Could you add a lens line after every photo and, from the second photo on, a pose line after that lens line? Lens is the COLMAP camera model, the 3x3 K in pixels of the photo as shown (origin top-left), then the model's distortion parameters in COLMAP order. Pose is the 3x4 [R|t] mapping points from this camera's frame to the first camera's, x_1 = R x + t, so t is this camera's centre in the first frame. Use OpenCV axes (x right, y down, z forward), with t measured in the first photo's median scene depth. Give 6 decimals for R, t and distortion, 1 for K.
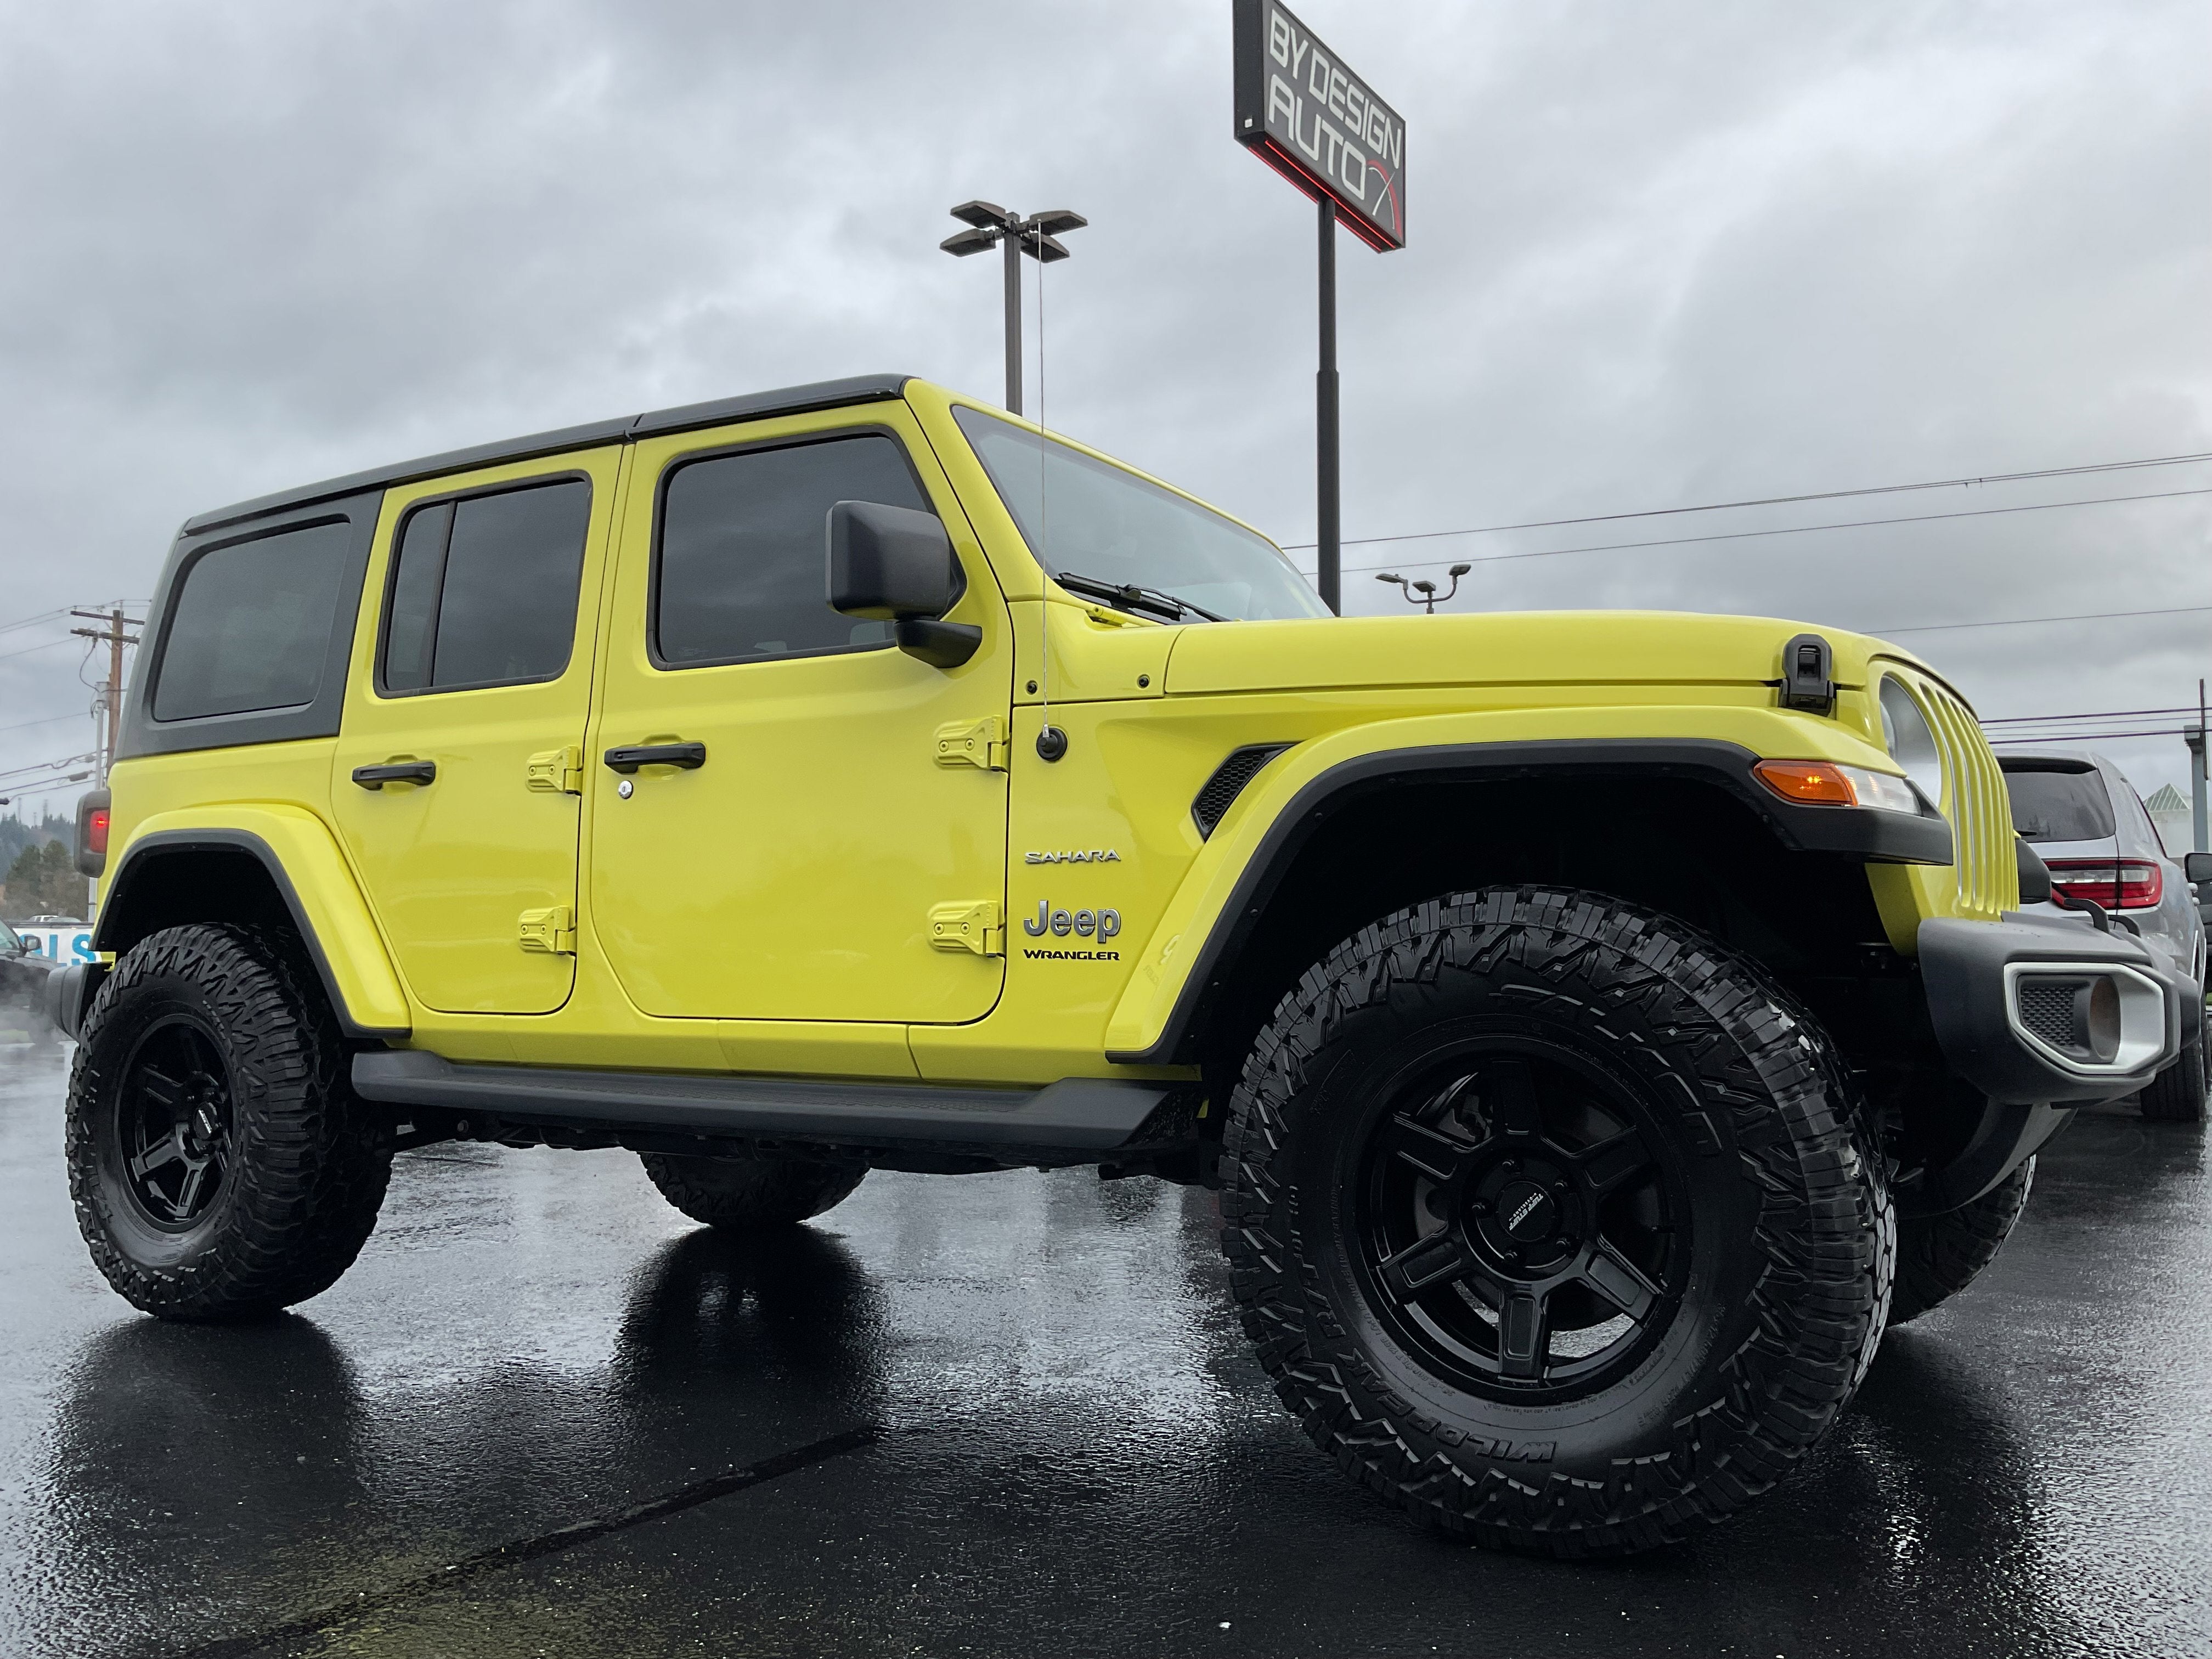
lens RADIAL K [[1821.0, 0, 1106.0], [0, 1821.0, 829.5], [0, 0, 1]] dist [0.098915, -0.190213]
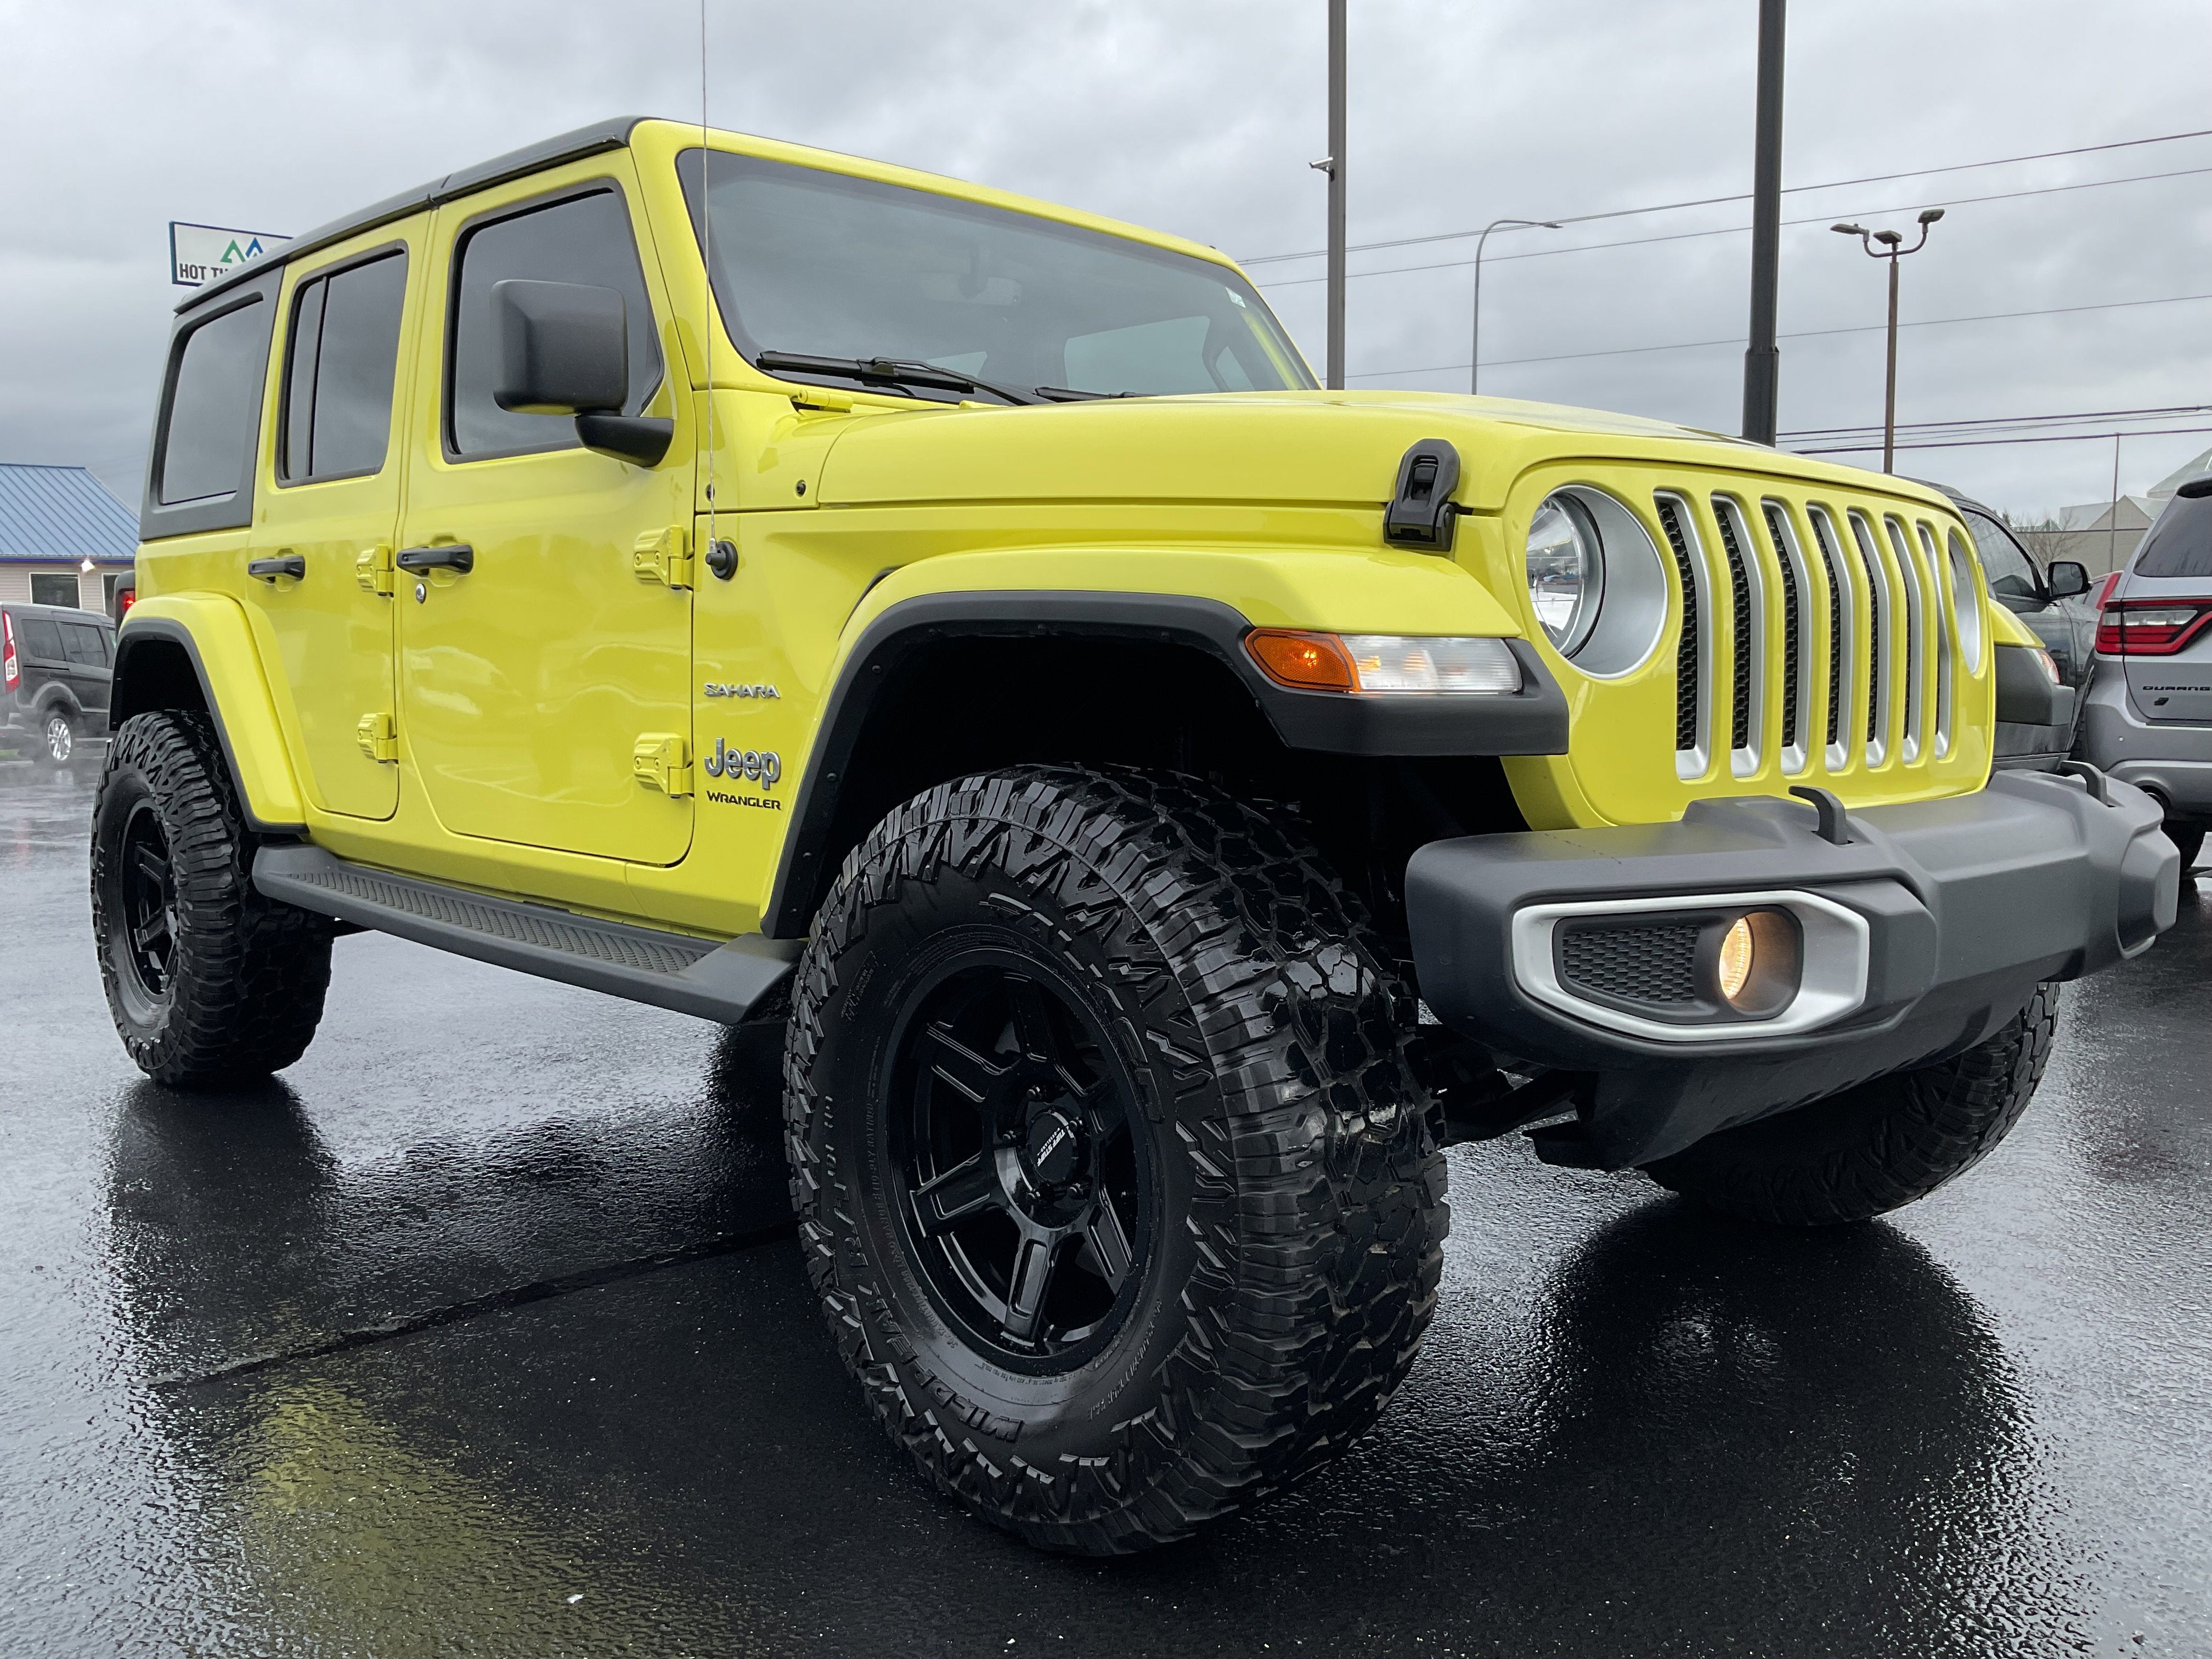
lens RADIAL K [[1821.0, 0, 1106.0], [0, 1821.0, 829.5], [0, 0, 1]] dist [0.098915, -0.190213]
pose [[0.968715, 0.026388, -0.246769, 0.335125], [0.015595, 0.985893, 0.166648, -0.057101], [0.247685, -0.165283, 0.954638, 0.162317]]
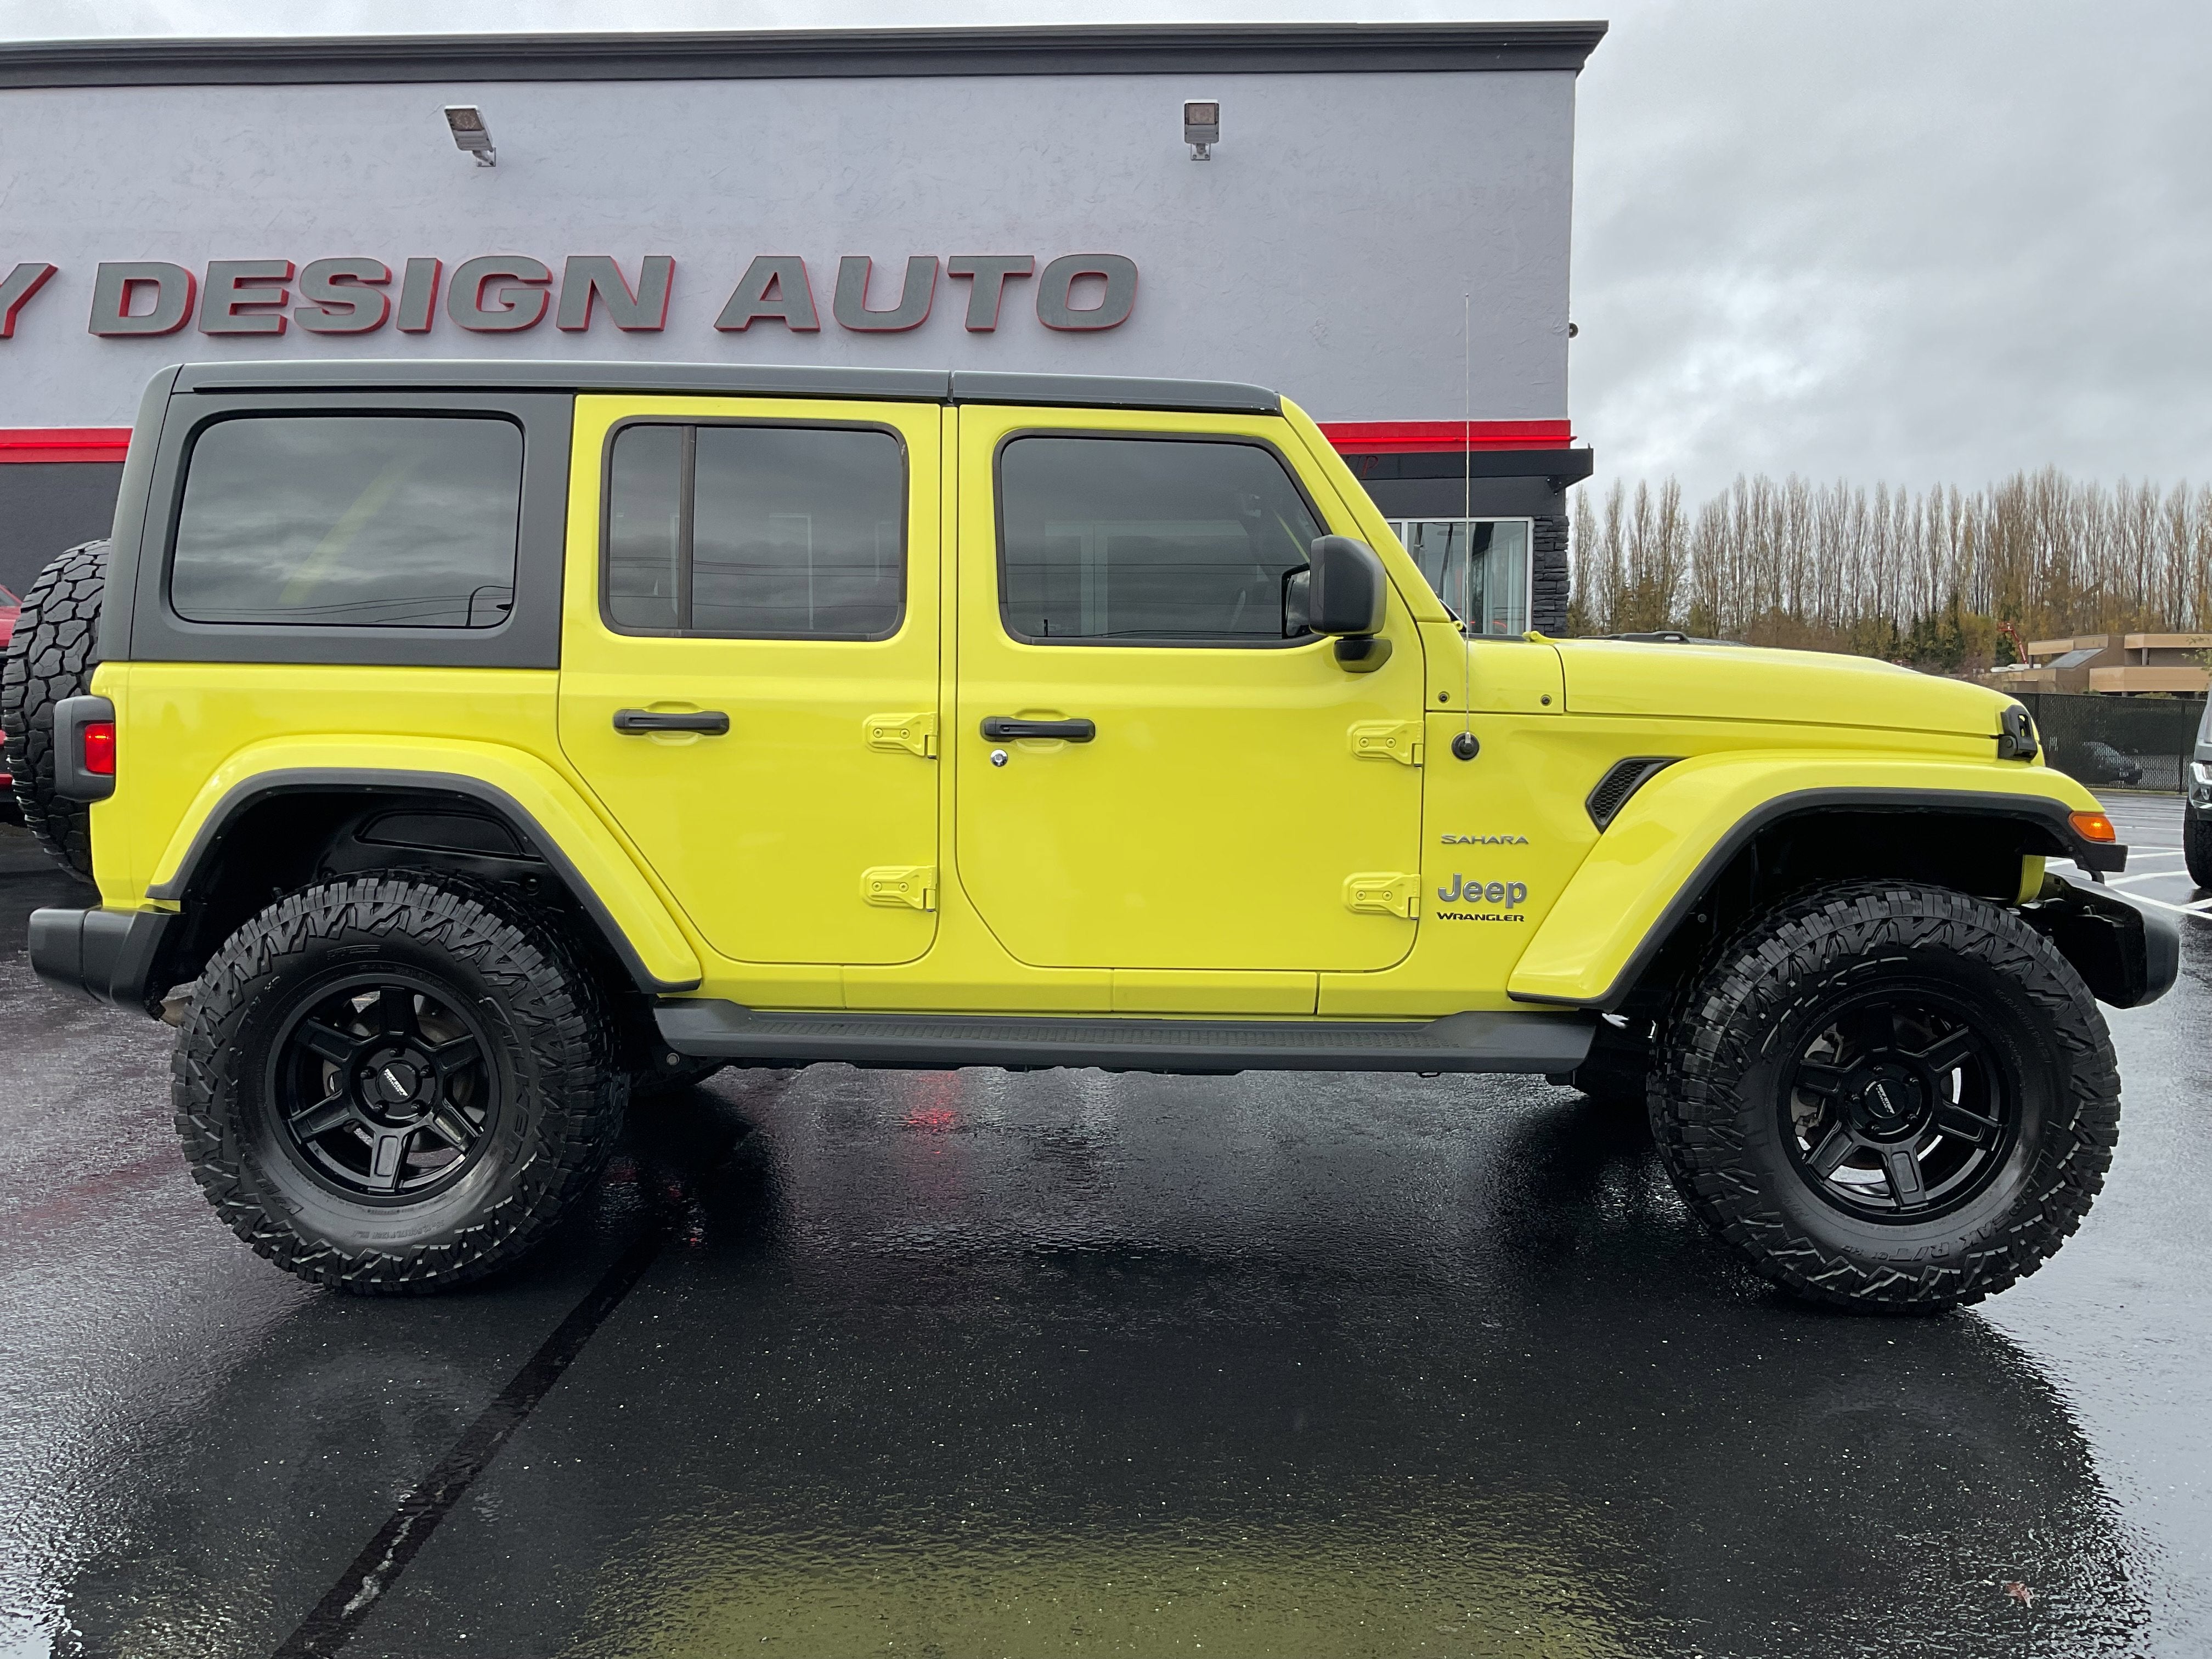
lens RADIAL K [[1821.0, 0, 1106.0], [0, 1821.0, 829.5], [0, 0, 1]] dist [0.098915, -0.190213]
pose [[0.854814, -0.041133, 0.517301, -0.792520], [-0.048670, 0.986105, 0.158835, -0.158791], [-0.516647, -0.160951, 0.840935, 0.073249]]
